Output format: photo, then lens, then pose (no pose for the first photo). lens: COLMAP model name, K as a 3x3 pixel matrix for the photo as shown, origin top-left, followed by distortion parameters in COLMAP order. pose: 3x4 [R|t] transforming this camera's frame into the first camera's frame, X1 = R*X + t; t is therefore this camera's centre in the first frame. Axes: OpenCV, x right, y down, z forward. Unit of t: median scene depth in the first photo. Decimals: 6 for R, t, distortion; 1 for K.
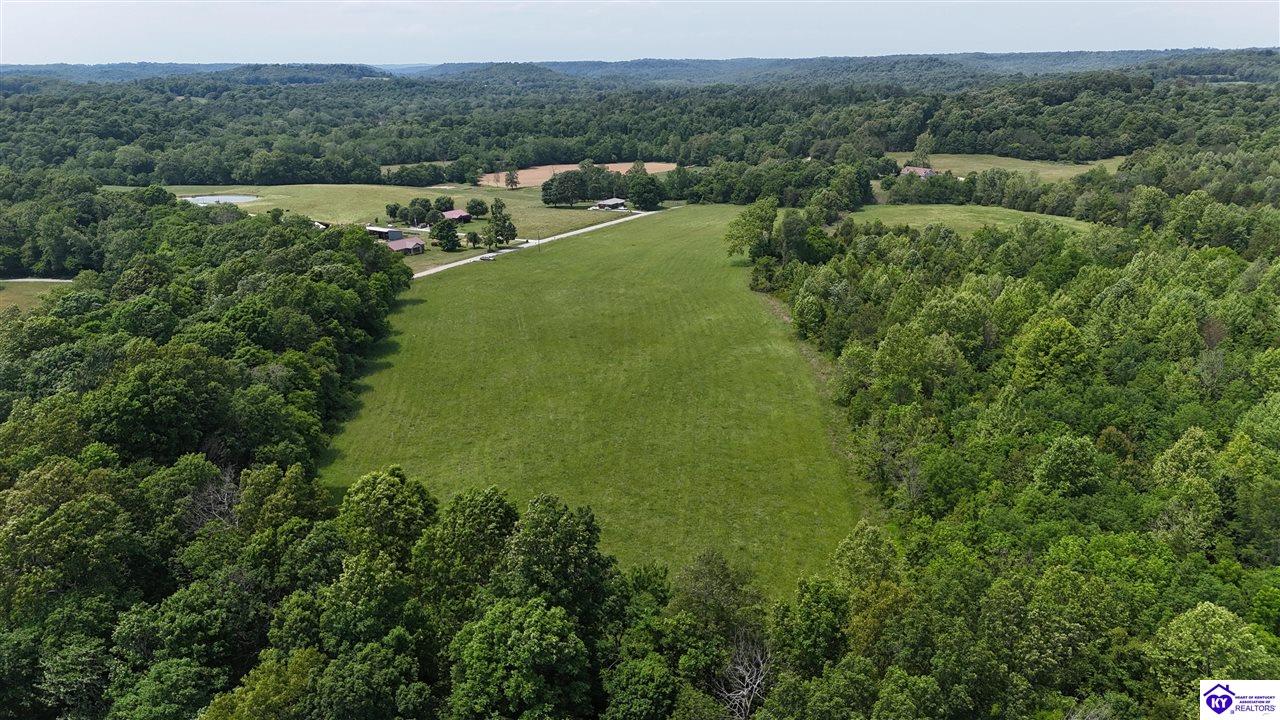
lens RADIAL K [[943.9, 0, 642.8], [0, 943.9, 363.8], [0, 0, 1]] dist [0.081401, -0.086933]
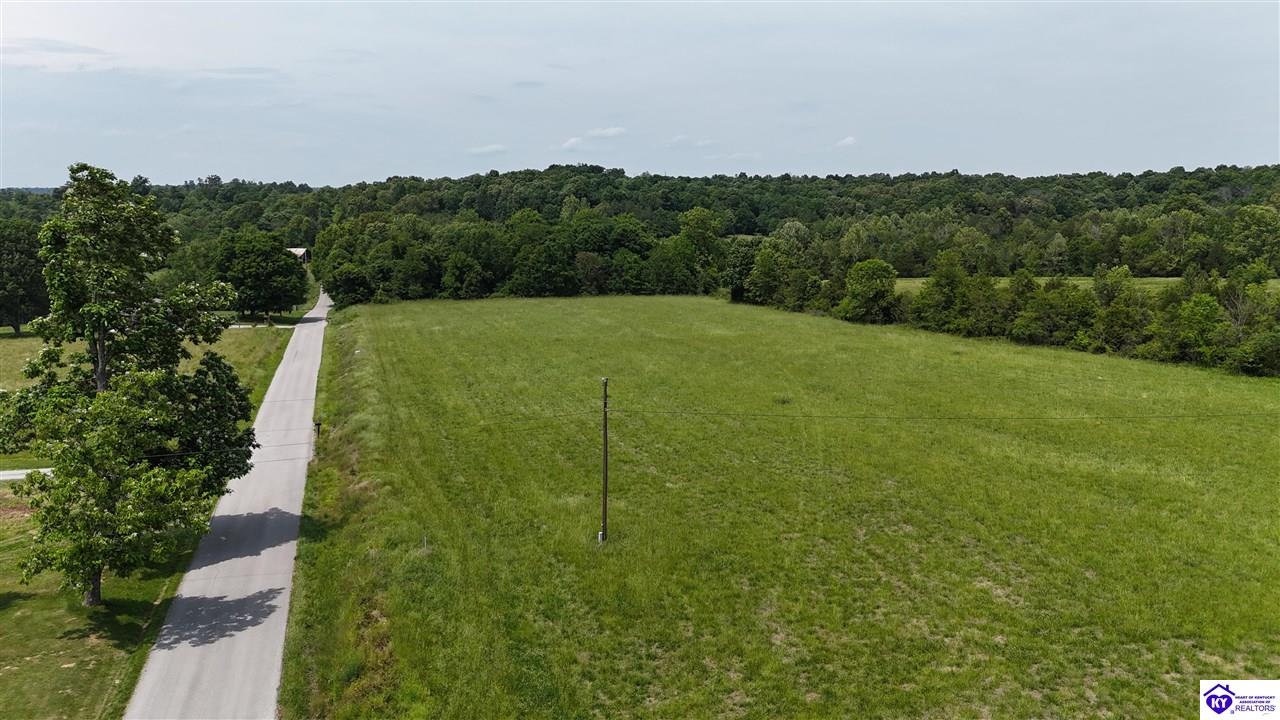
lens RADIAL K [[943.9, 0, 642.8], [0, 943.9, 363.8], [0, 0, 1]] dist [0.081401, -0.086933]
pose [[0.744352, -0.101677, 0.660002, -0.133732], [0.194508, 0.978497, -0.068624, -0.091808], [-0.638833, 0.179457, 0.748123, 0.622133]]
